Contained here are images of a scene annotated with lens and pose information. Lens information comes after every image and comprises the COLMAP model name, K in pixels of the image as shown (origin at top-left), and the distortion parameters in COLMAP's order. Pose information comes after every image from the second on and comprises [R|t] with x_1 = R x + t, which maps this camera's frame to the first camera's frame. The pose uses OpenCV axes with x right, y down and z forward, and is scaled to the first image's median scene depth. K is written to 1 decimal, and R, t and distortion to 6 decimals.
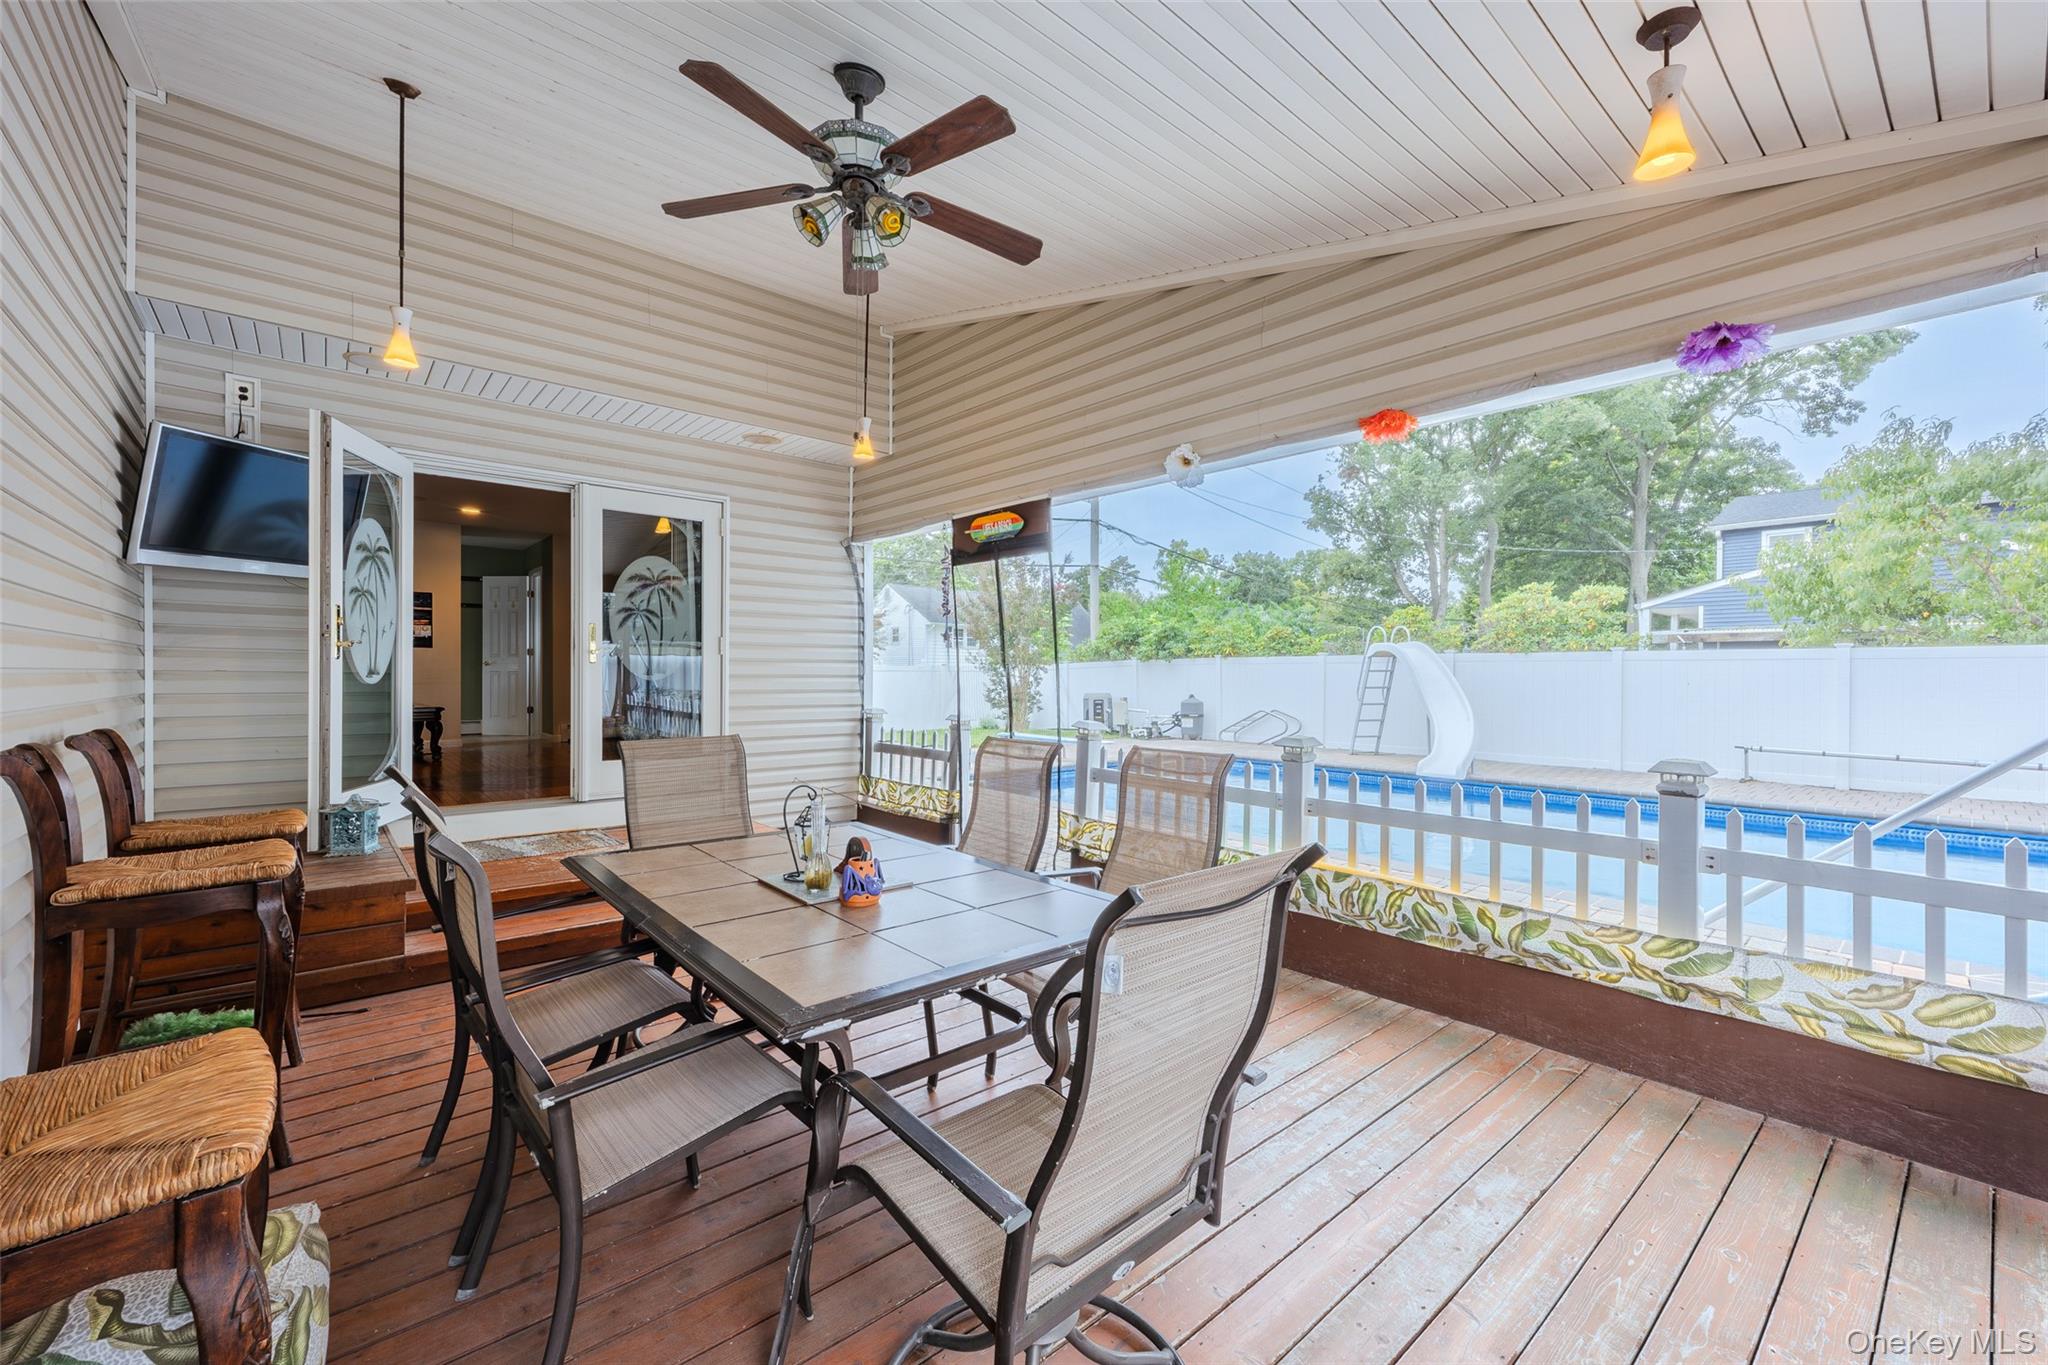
lens RADIAL K [[835.0, 0, 1021.3], [0, 835.0, 676.1], [0, 0, 1]] dist [0.003133, 0.000101]
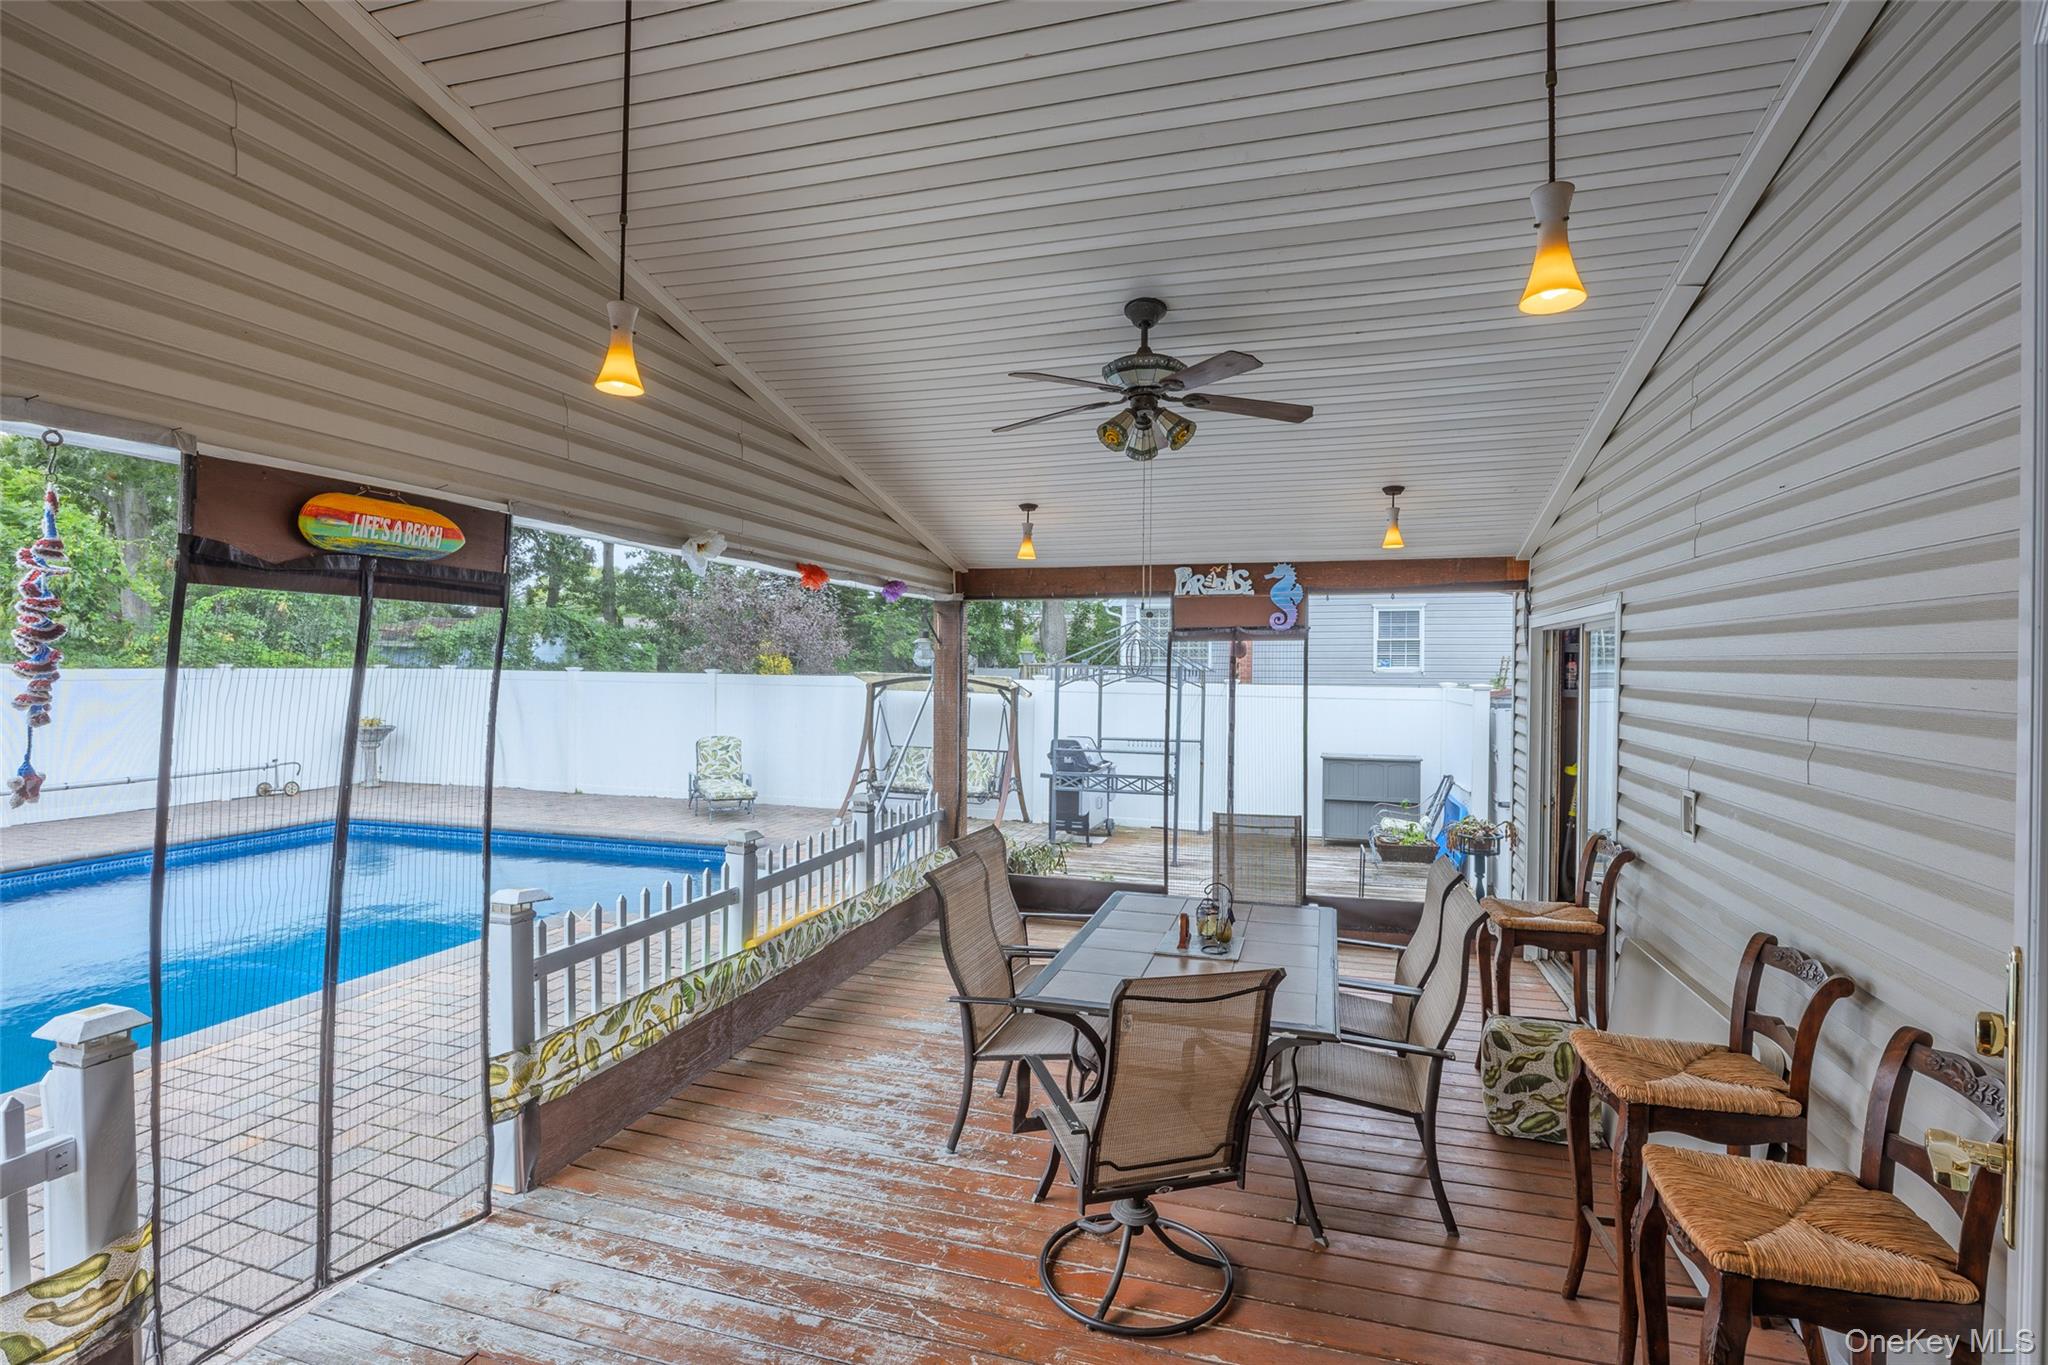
lens RADIAL K [[953.5, 0, 1021.6], [0, 953.5, 673.2], [0, 0, 1]] dist [-0.015751, 0.000519]
pose [[-0.532841, -0.015180, 0.846079, -0.717695], [-0.010284, 0.999881, 0.011463, -0.118644], [-0.846153, -0.002593, -0.532933, 1.072566]]
